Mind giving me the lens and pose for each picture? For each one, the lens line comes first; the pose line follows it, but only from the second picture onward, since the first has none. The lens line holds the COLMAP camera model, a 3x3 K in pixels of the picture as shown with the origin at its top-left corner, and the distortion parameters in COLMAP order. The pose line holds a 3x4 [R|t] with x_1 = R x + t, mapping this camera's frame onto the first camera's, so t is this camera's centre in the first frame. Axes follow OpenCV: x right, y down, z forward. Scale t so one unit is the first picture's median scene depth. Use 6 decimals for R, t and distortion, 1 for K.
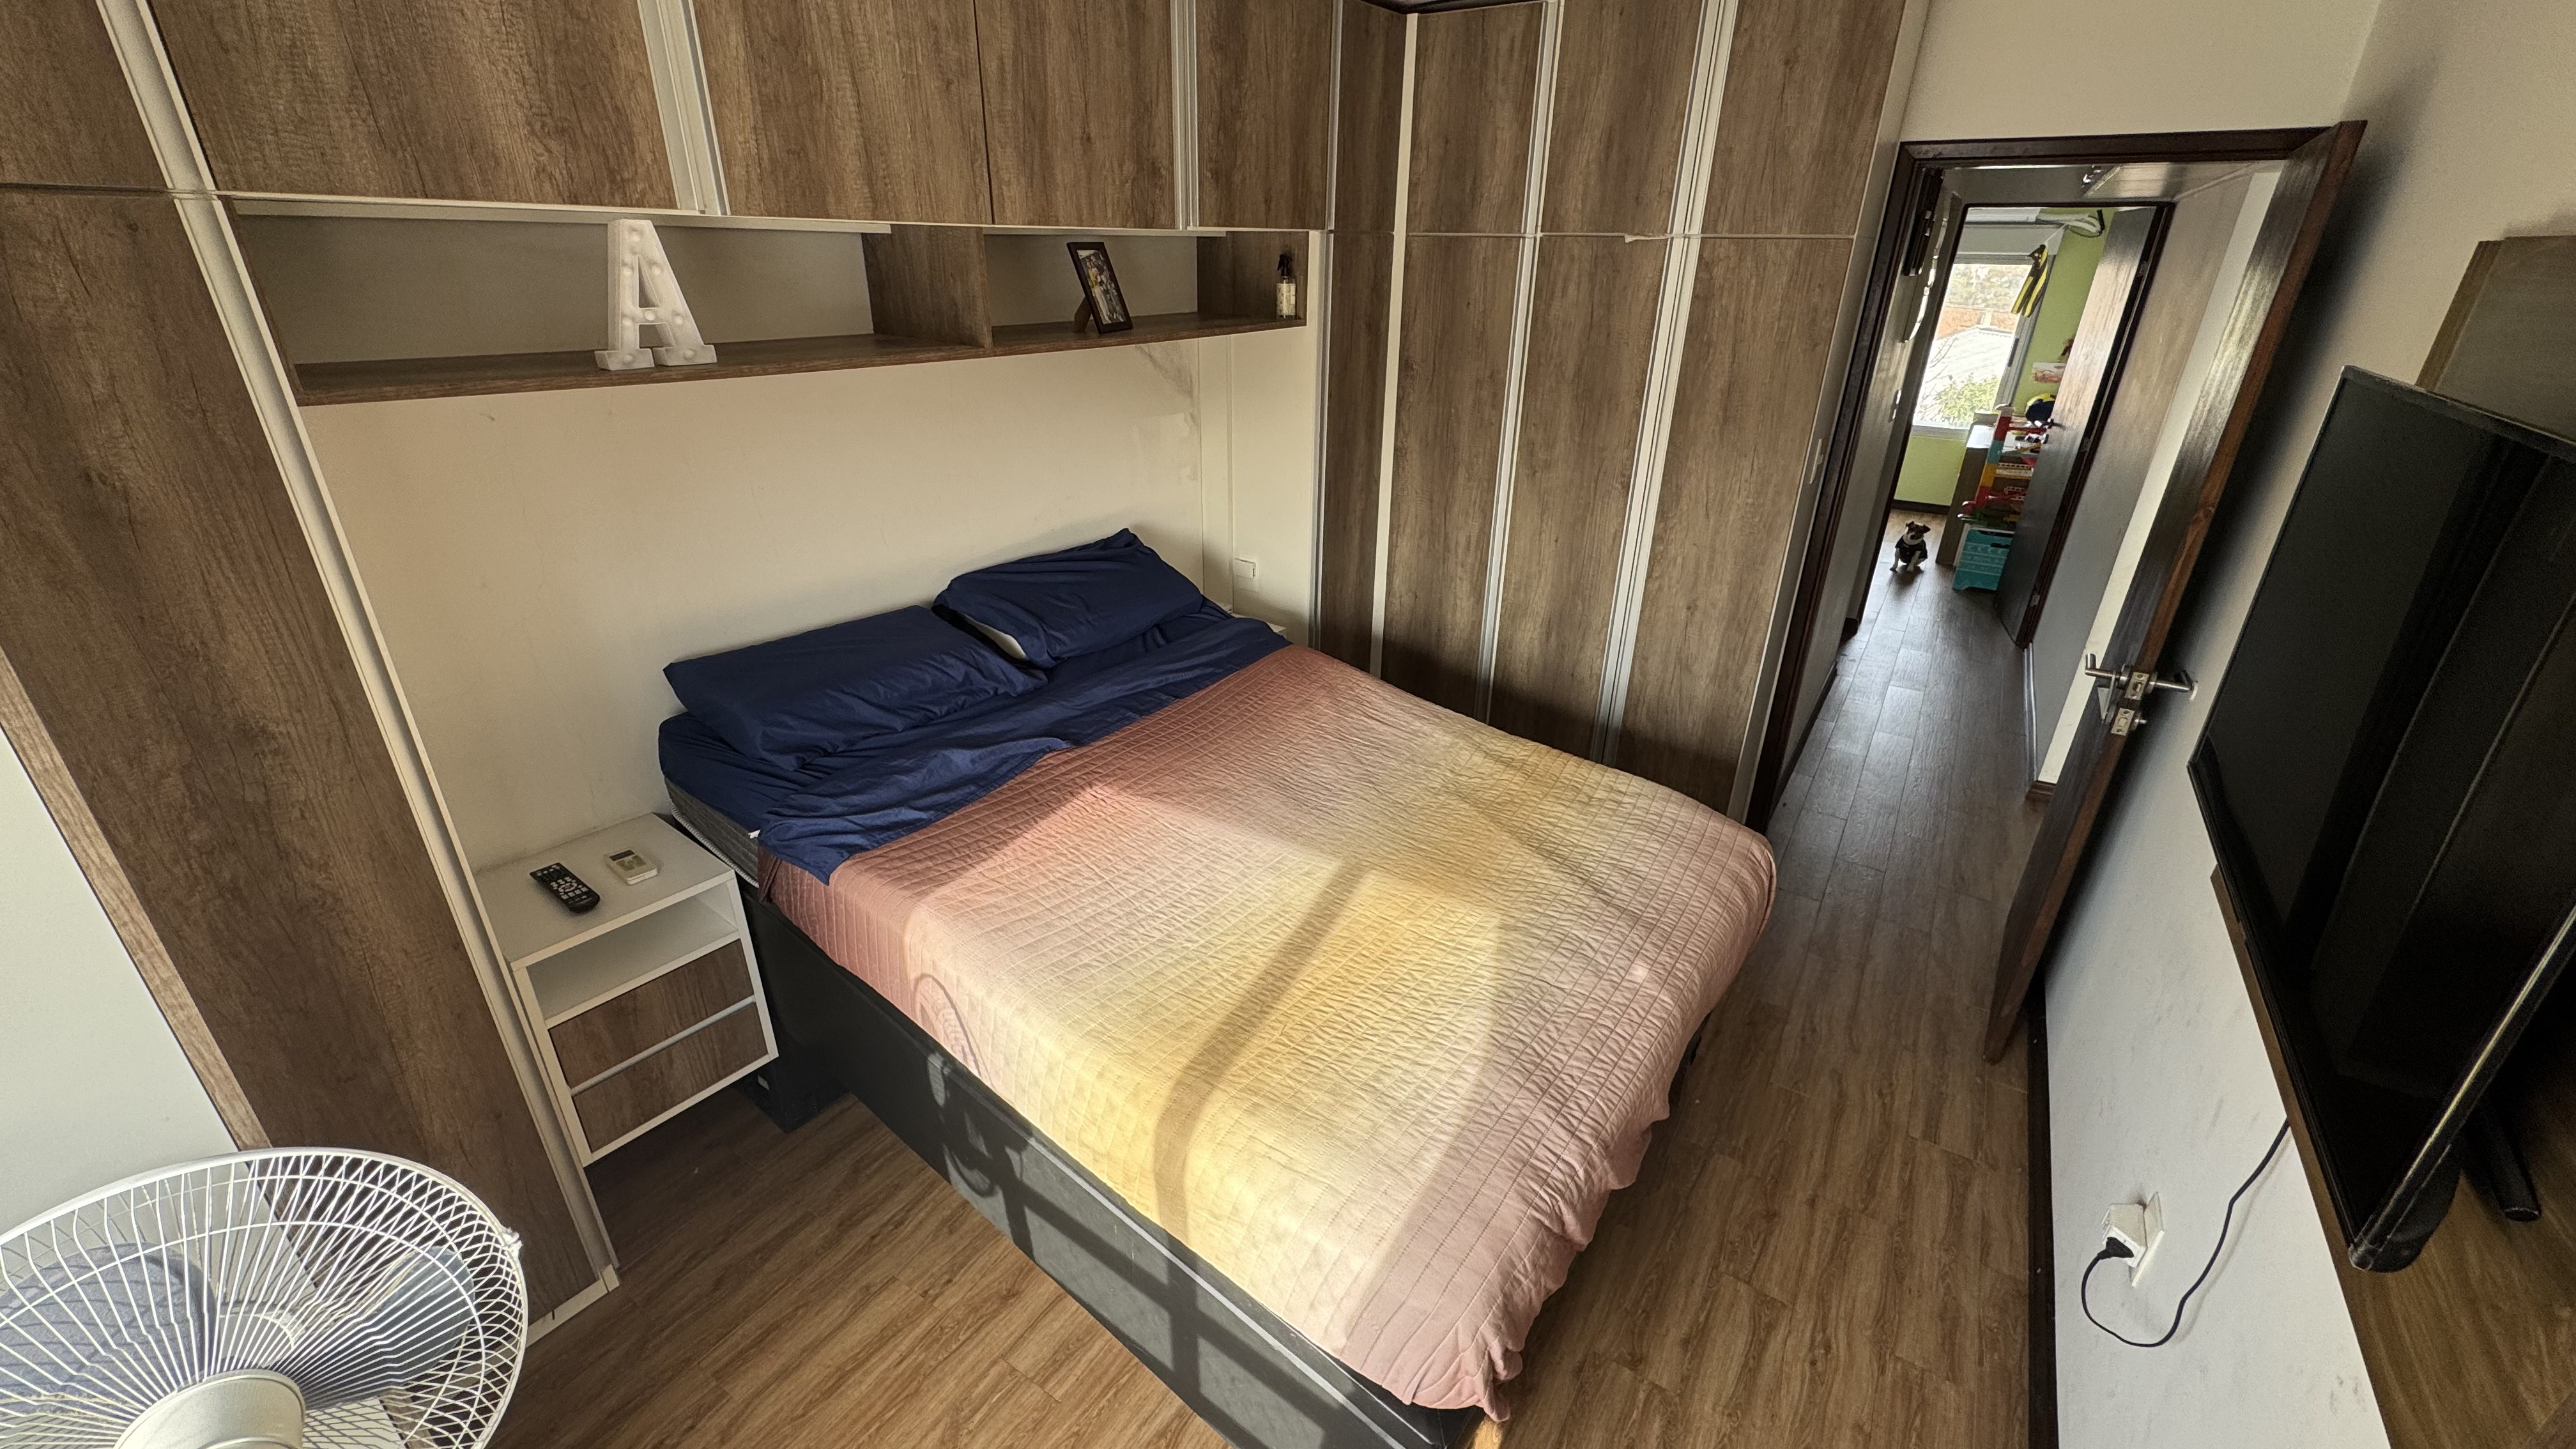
lens RADIAL K [[1009.6, 0, 1287.3], [0, 1009.6, 712.5], [0, 0, 1]] dist [-0.001819, -0.000159]
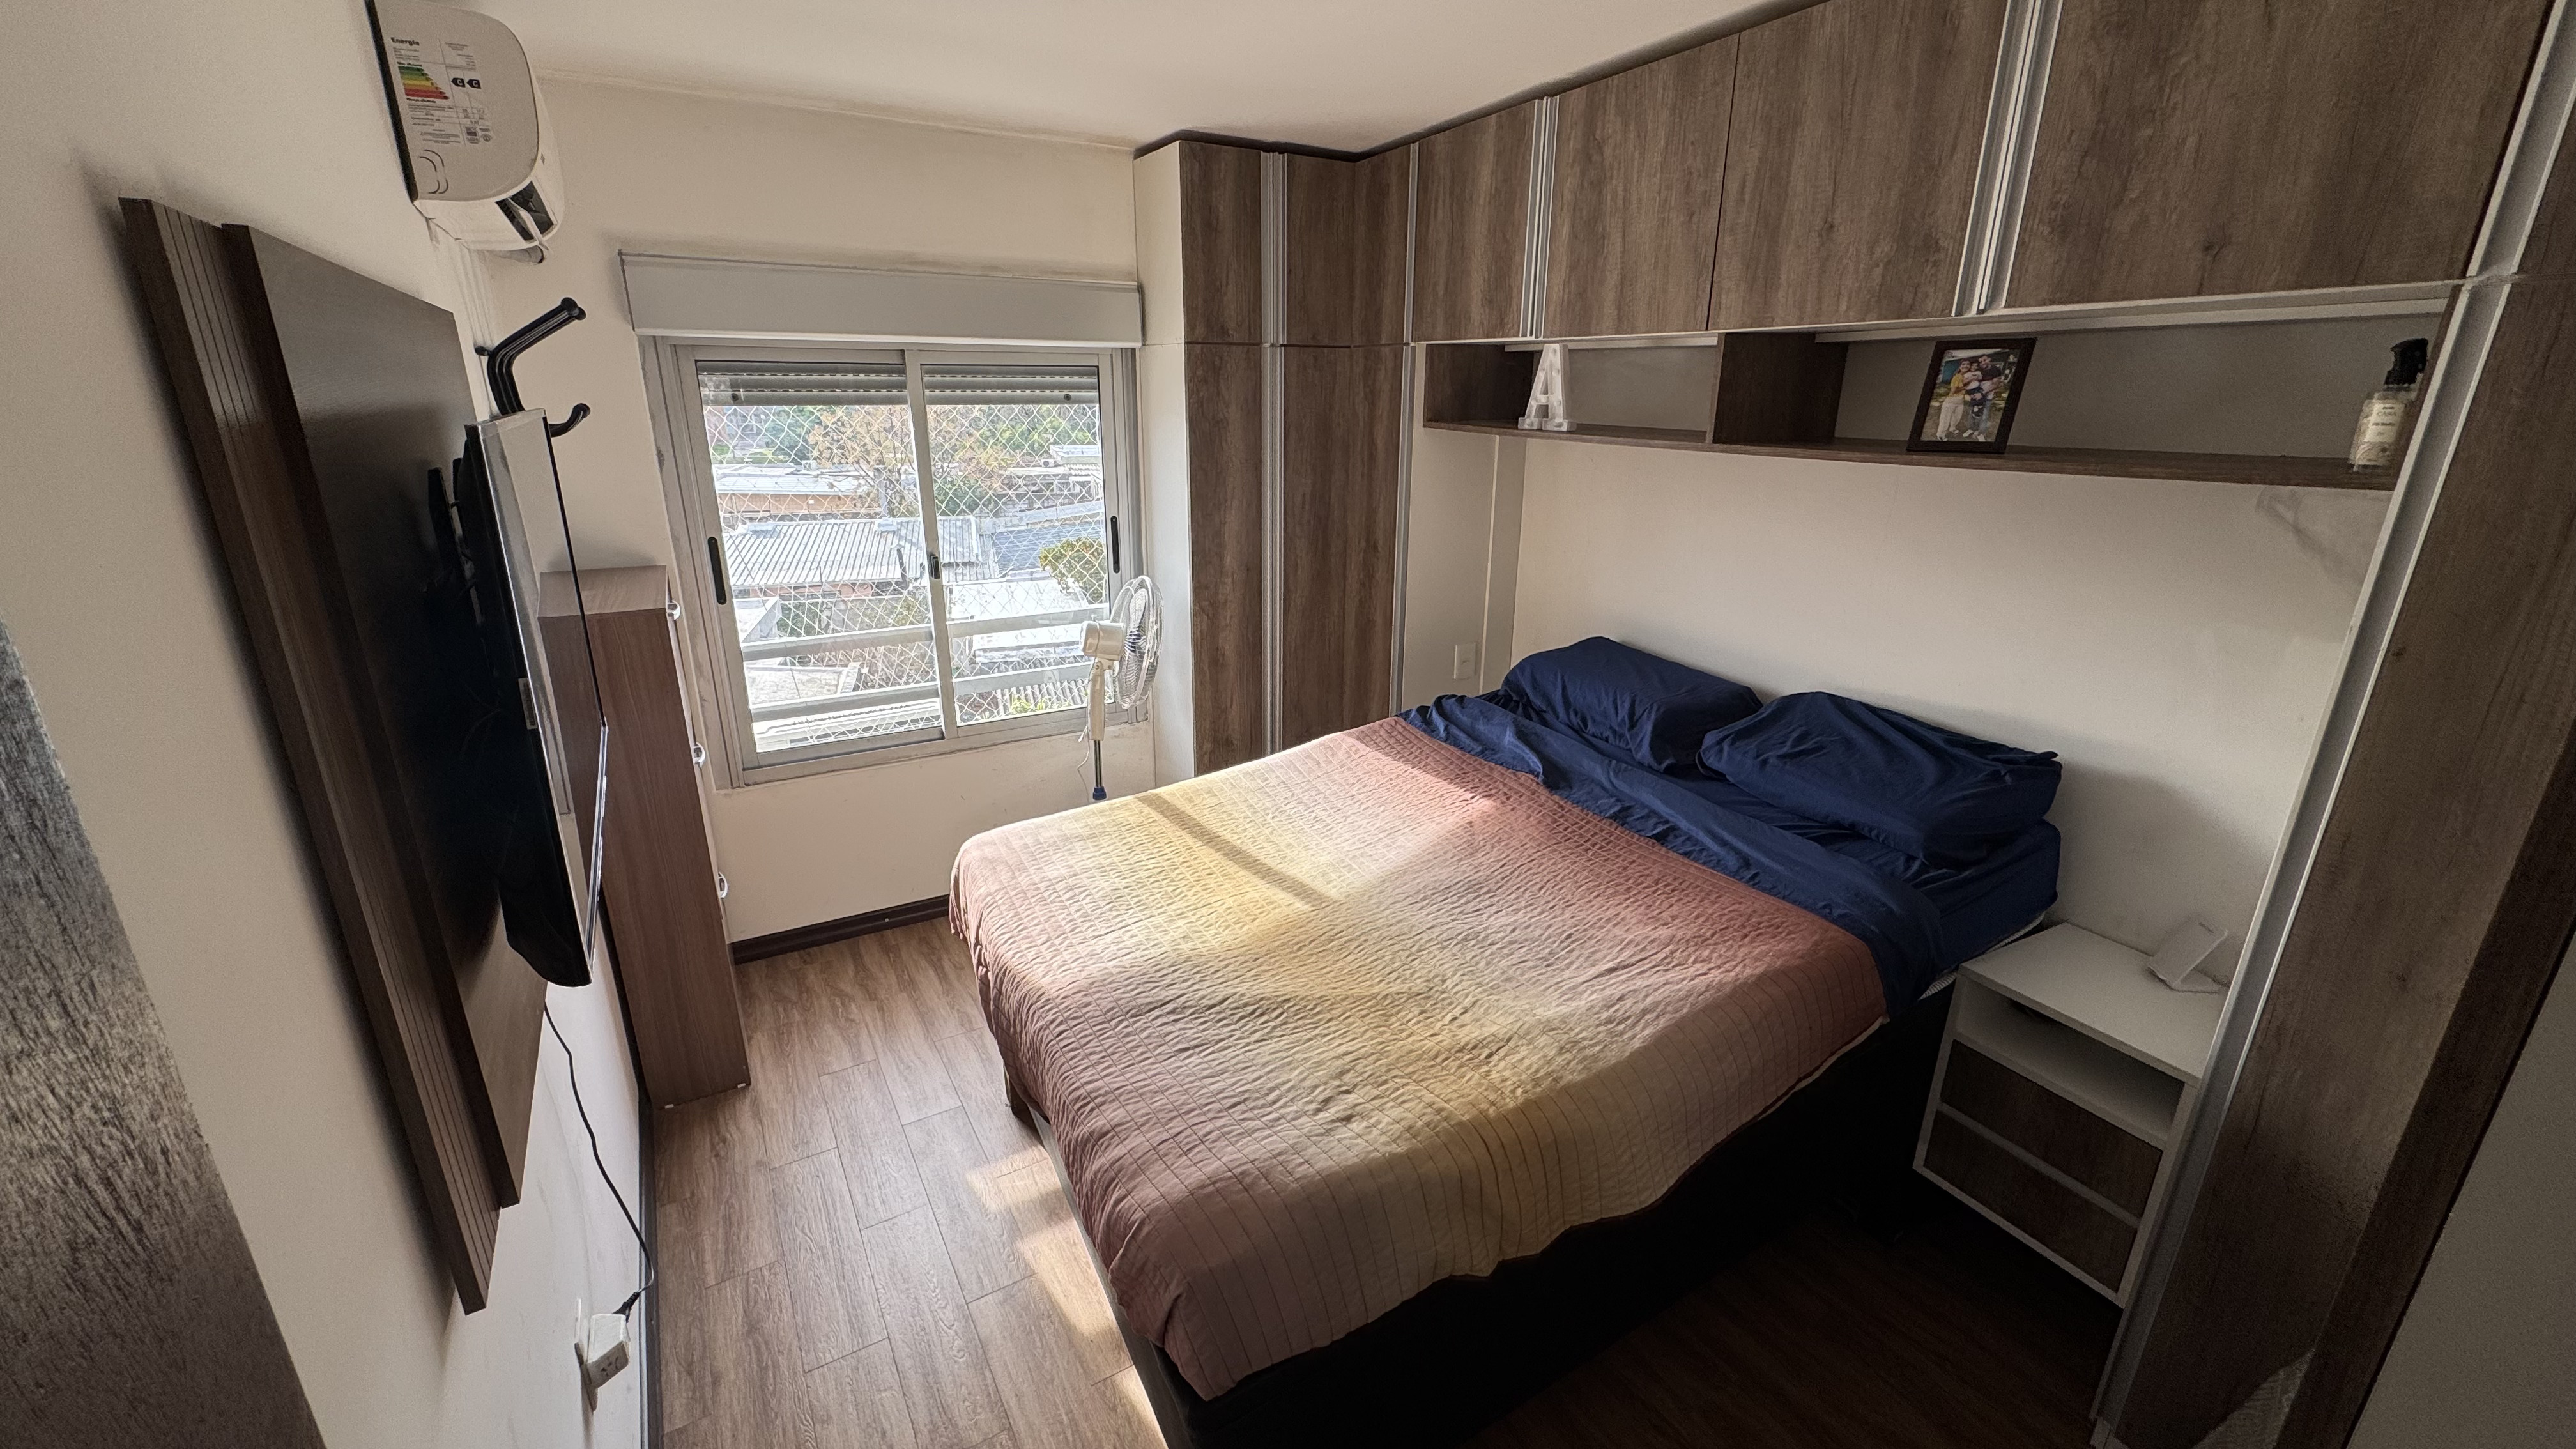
lens RADIAL K [[1025.9, 0, 1288.6], [0, 1025.9, 715.1], [0, 0, 1]] dist [-0.000531, 0.000166]
pose [[-0.428252, 0.263860, -0.864279, 0.910393], [-0.385590, 0.811624, 0.438846, -0.438388], [0.817264, 0.521194, -0.245838, 1.068738]]
